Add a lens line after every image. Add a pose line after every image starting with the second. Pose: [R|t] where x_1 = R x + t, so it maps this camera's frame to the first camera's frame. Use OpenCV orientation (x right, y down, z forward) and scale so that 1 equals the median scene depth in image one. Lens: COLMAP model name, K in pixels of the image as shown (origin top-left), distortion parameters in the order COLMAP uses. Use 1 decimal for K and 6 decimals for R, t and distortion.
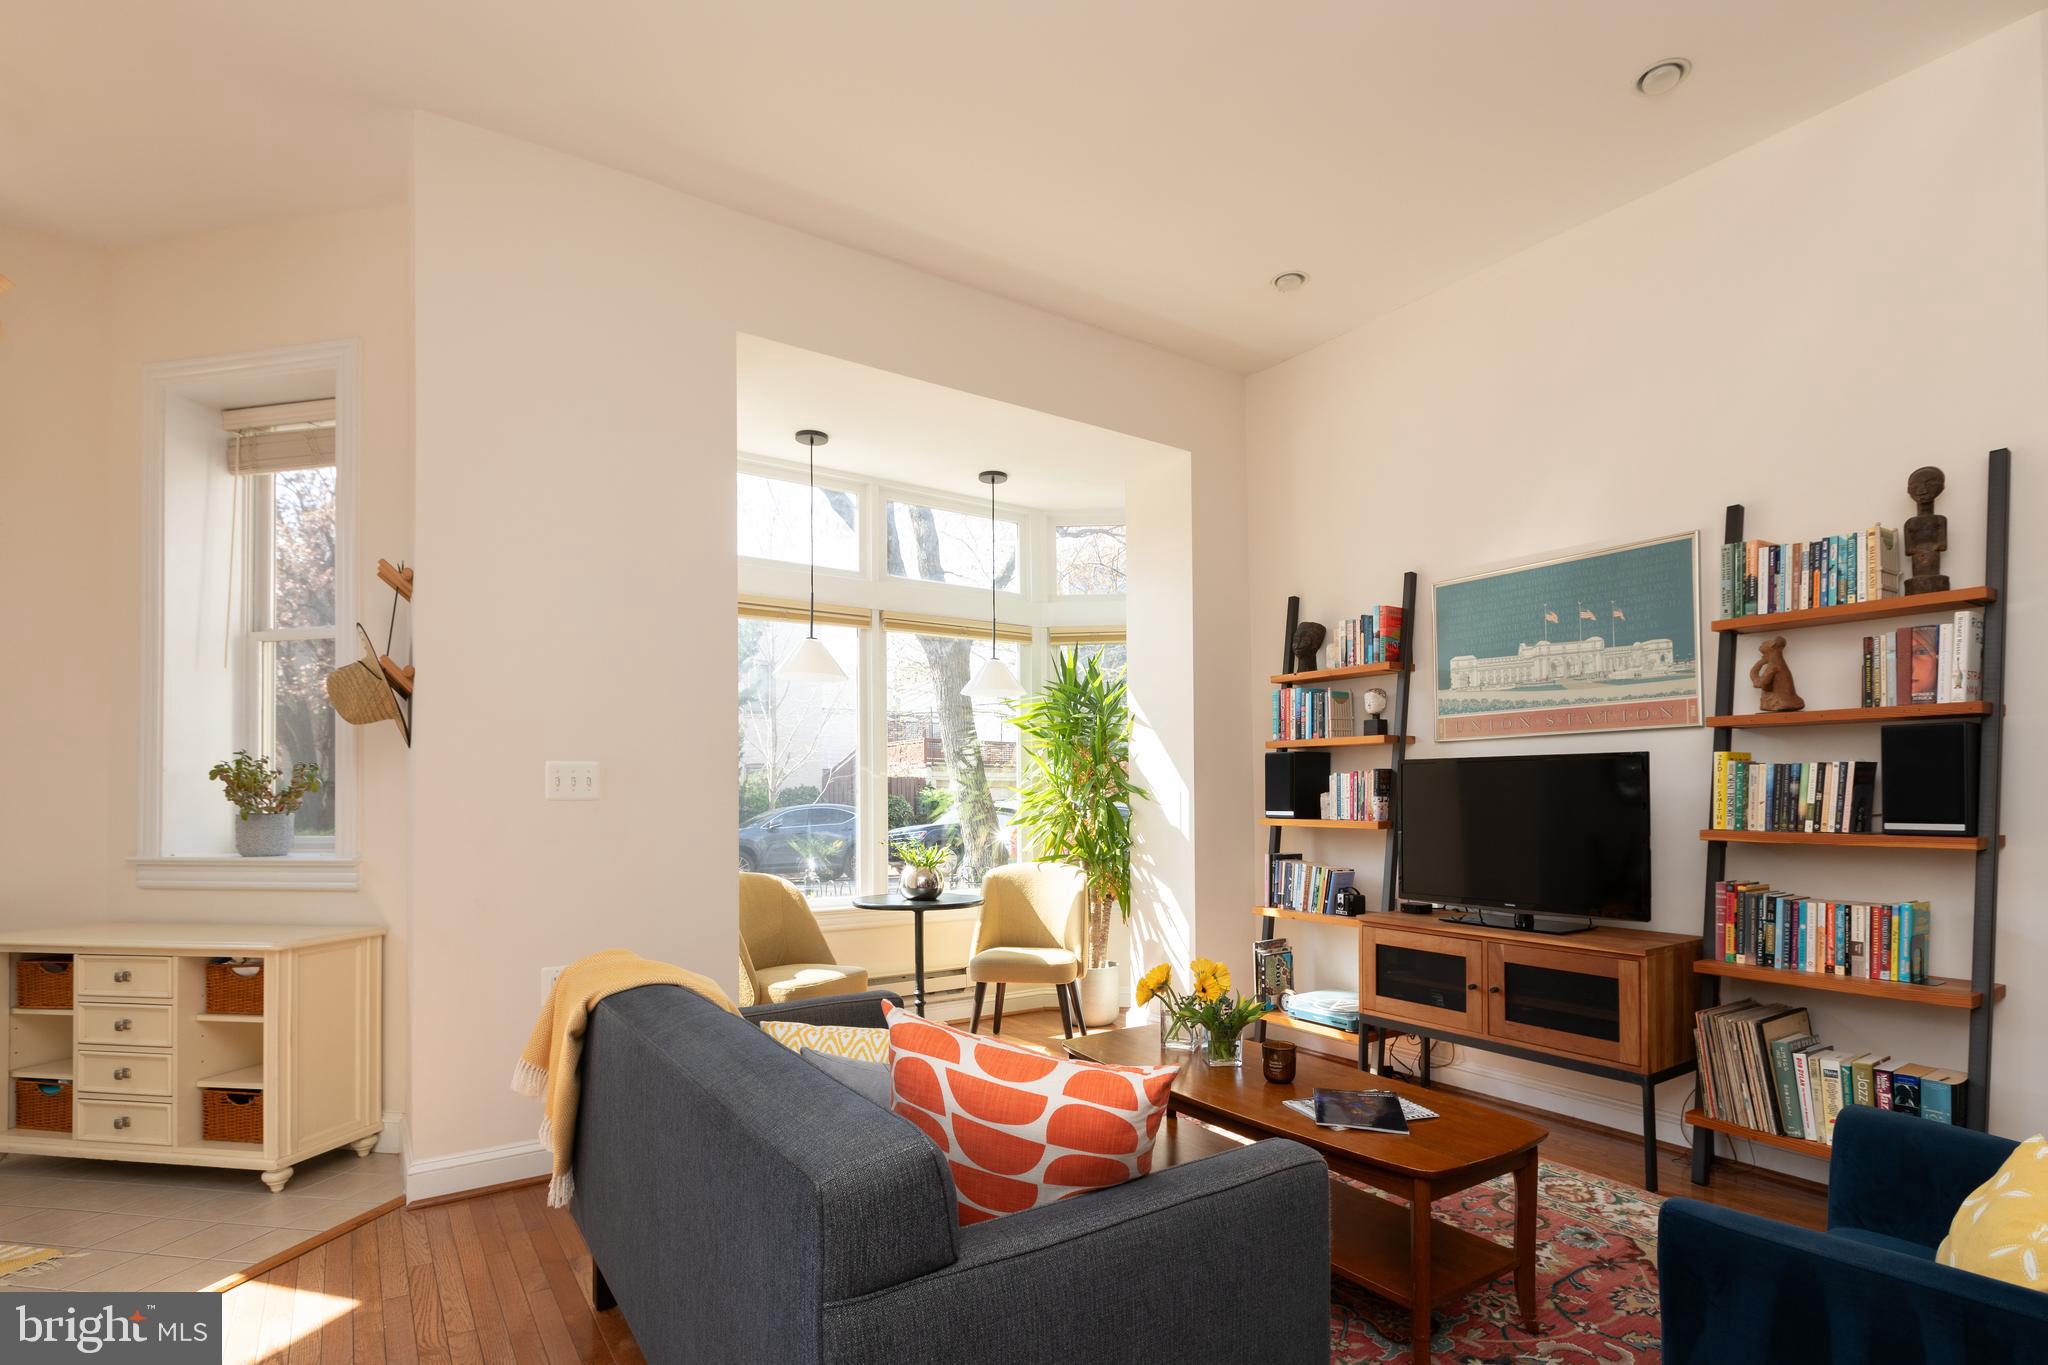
lens RADIAL K [[1050.8, 0, 1061.0], [0, 1050.8, 769.8], [0, 0, 1]] dist [0.012425, -0.004719]
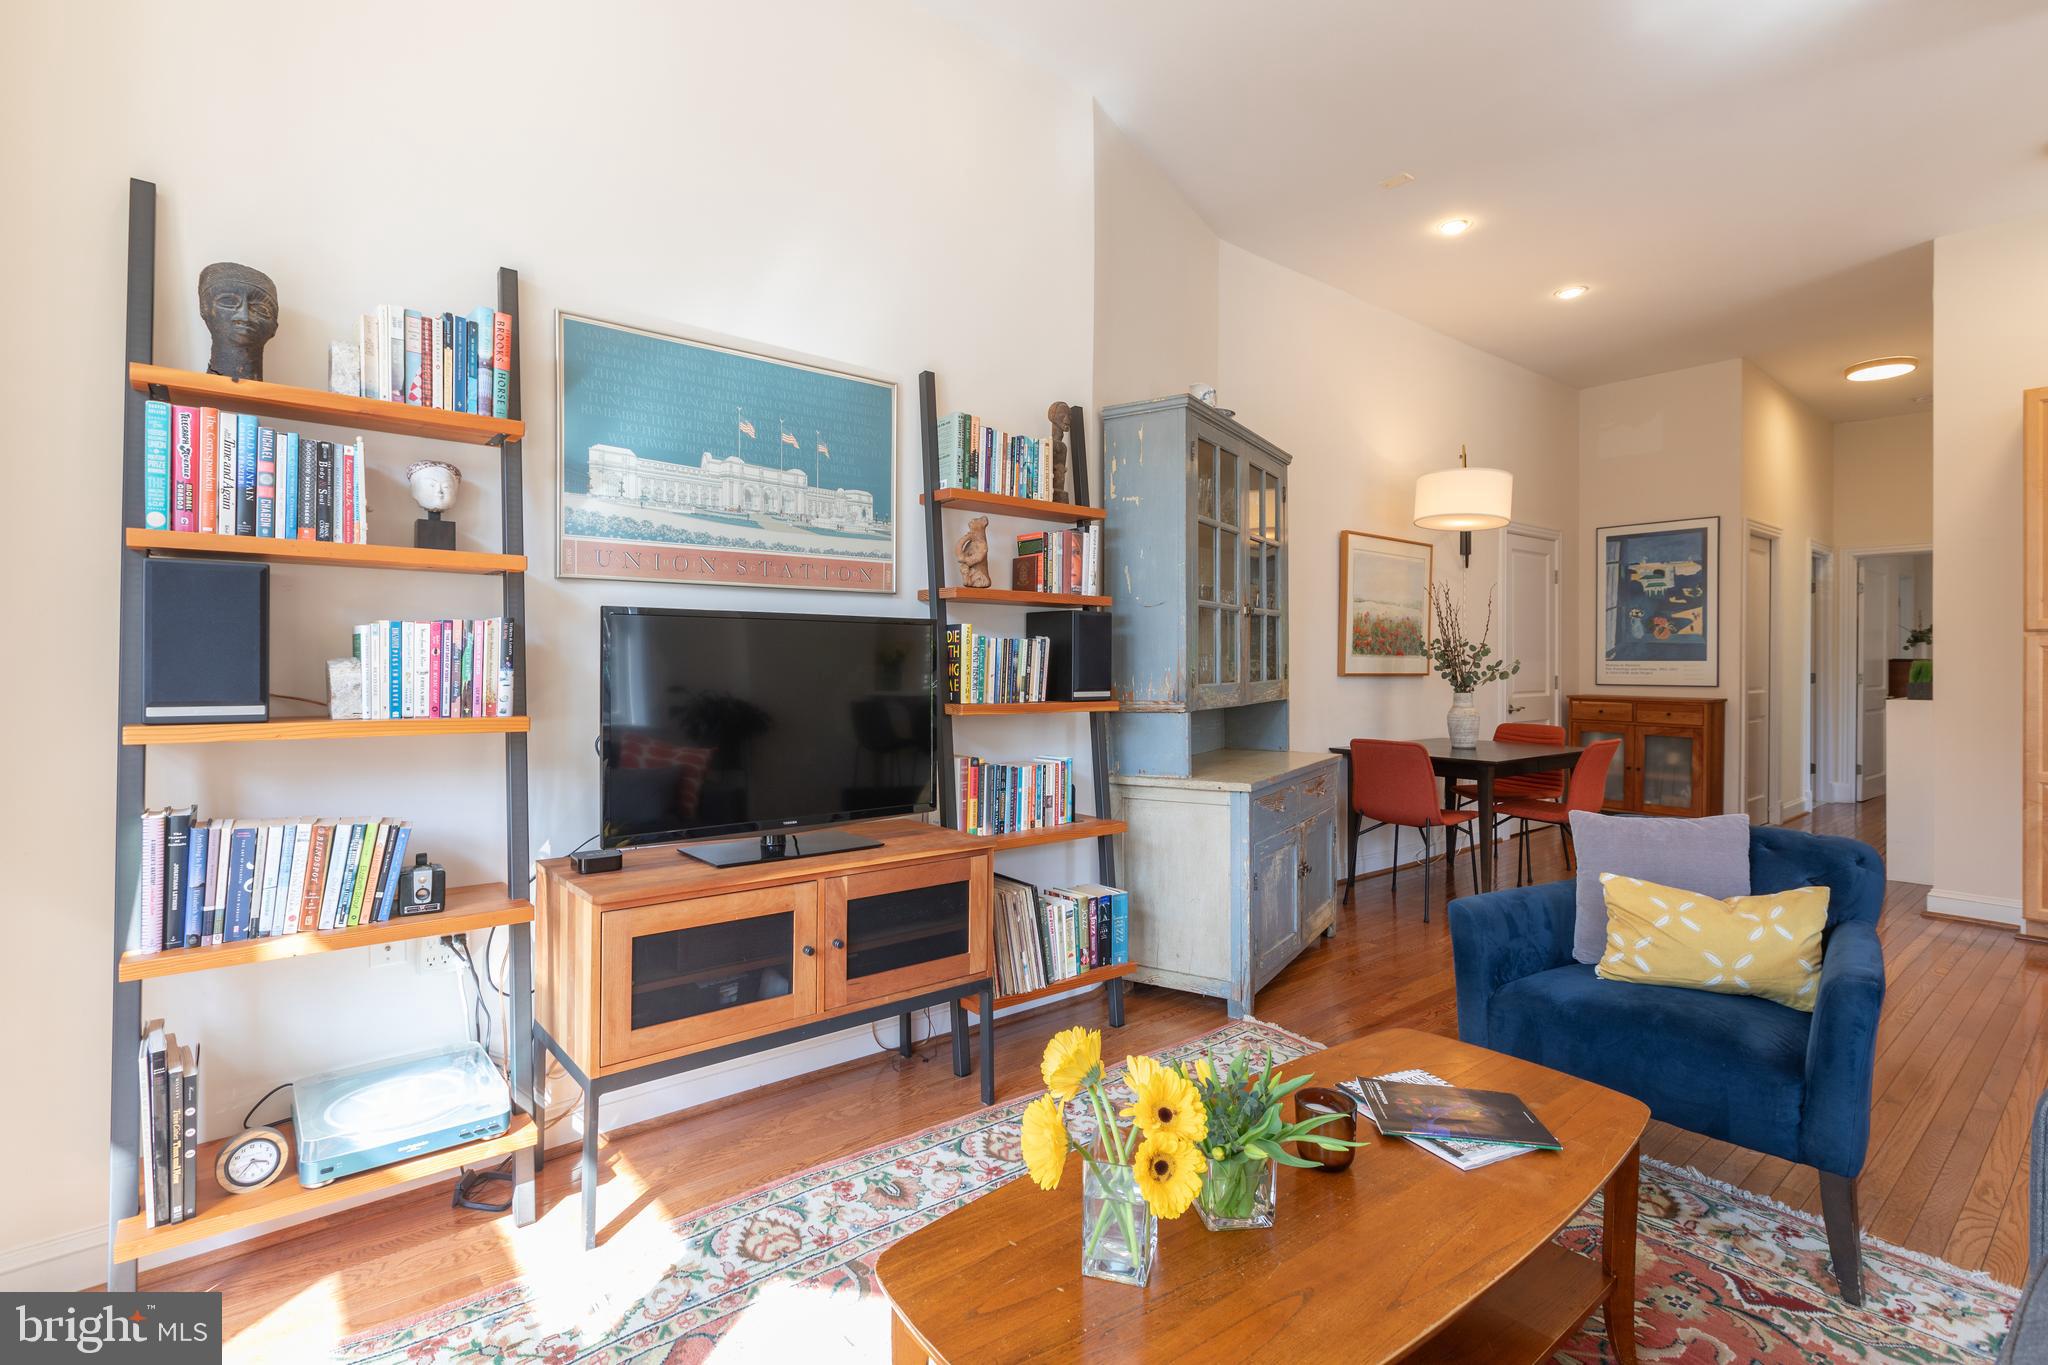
lens RADIAL K [[944.3, 0, 965.9], [0, 944.3, 667.2], [0, 0, 1]] dist [0.005810, -0.001223]
pose [[-0.050038, -0.005857, 0.998730, -0.218501], [-0.031819, 0.999485, 0.004267, 0.016699], [-0.998240, -0.031565, -0.050199, 0.916852]]
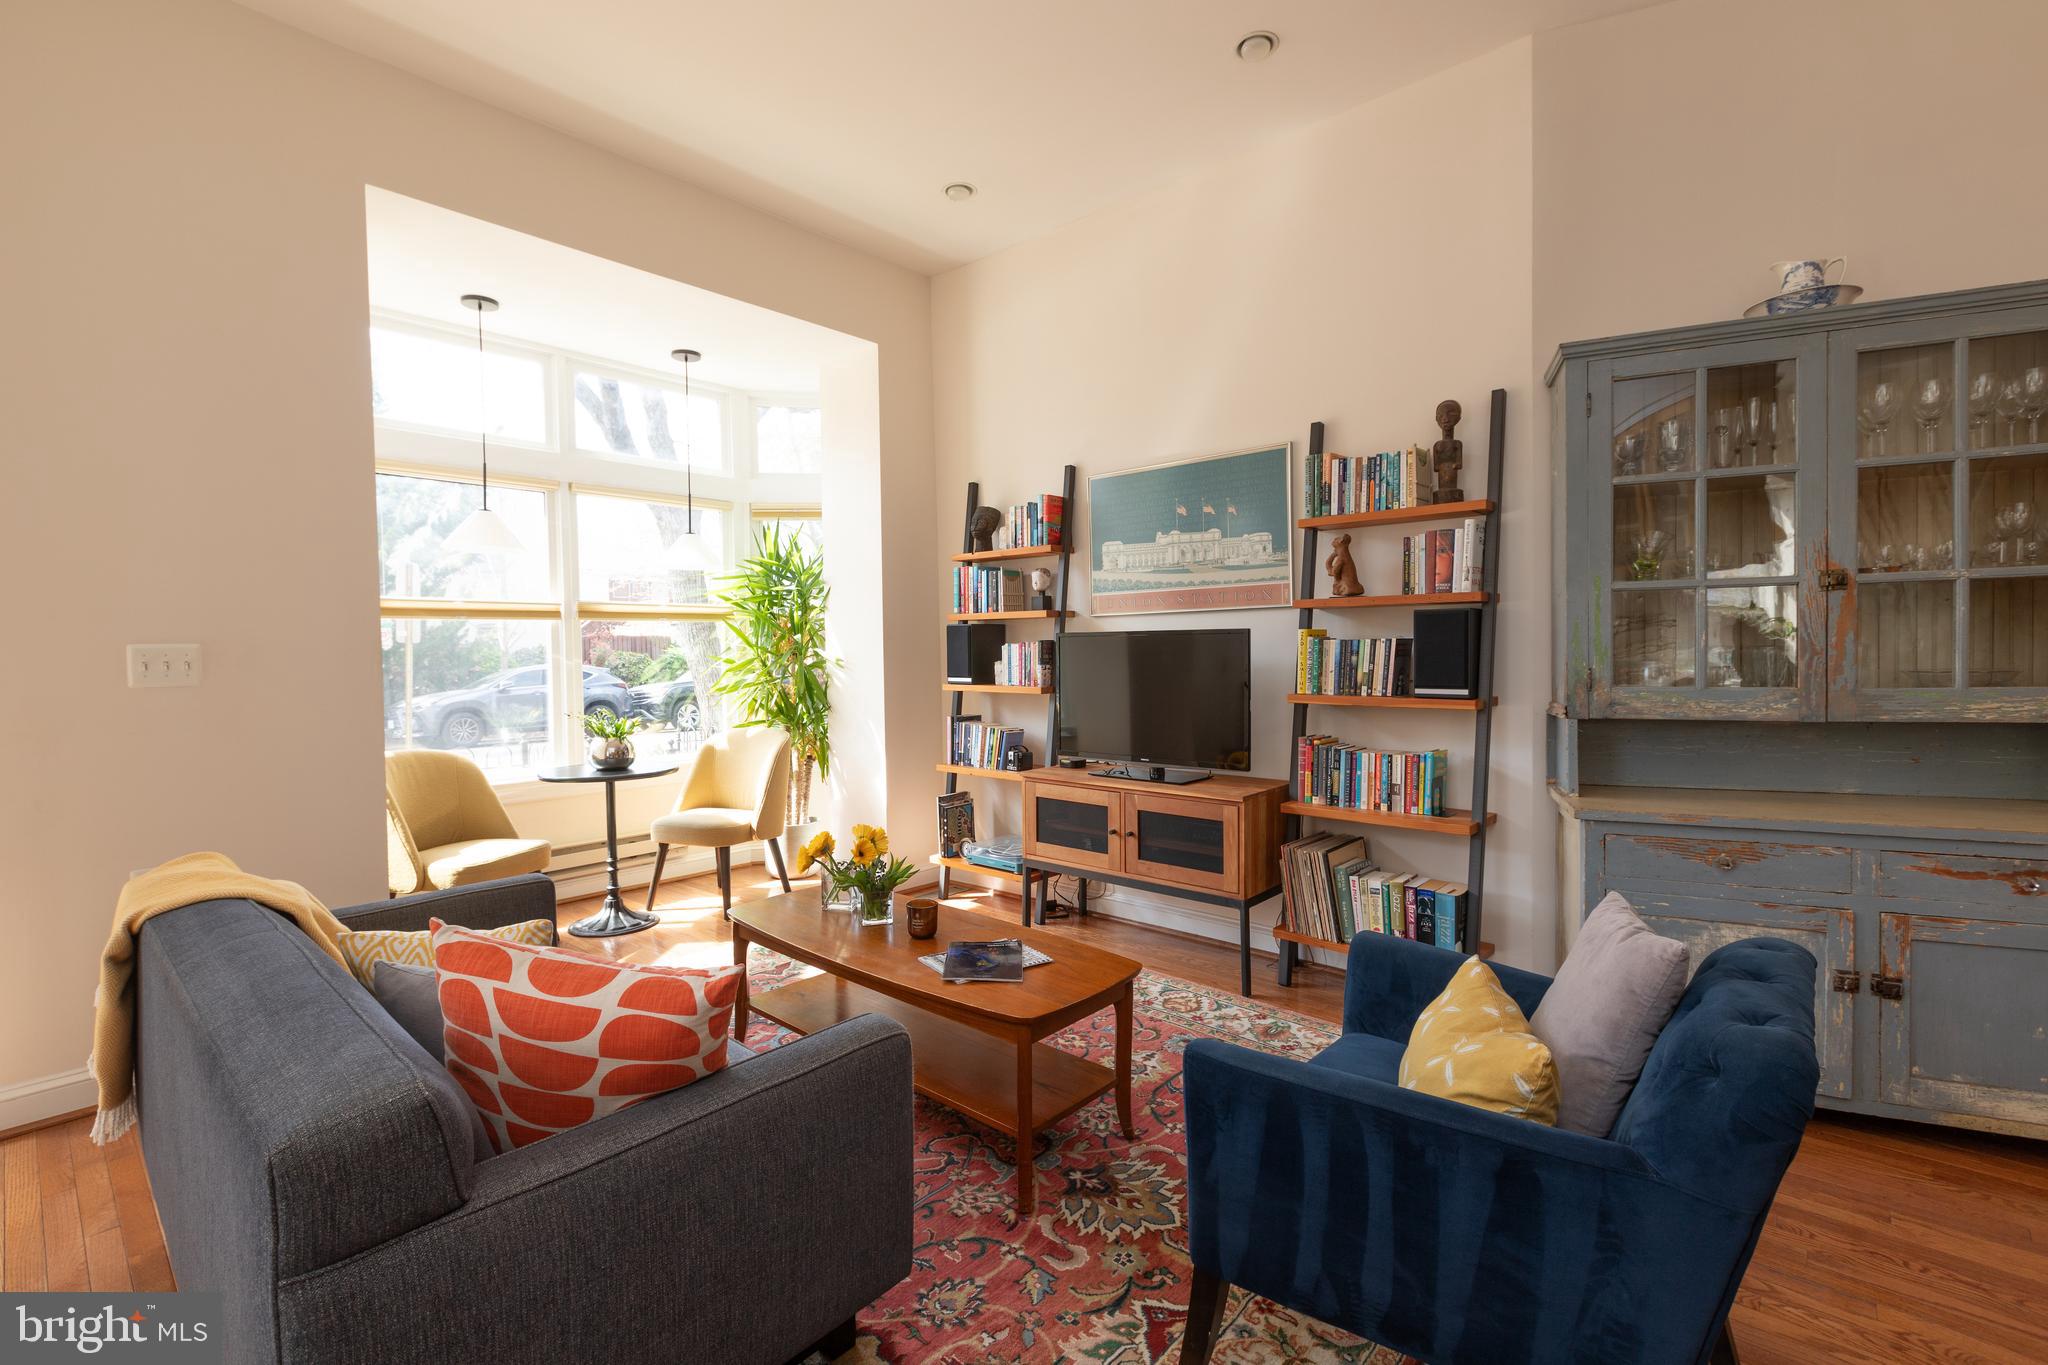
lens RADIAL K [[944.3, 0, 1034.8], [0, 944.3, 662.9], [0, 0, 1]] dist [0.005810, -0.001223]
pose [[0.972921, -0.011573, 0.230849, 0.070077], [0.002726, 0.999251, 0.038610, -0.018453], [-0.231123, -0.036935, 0.972223, 0.020928]]
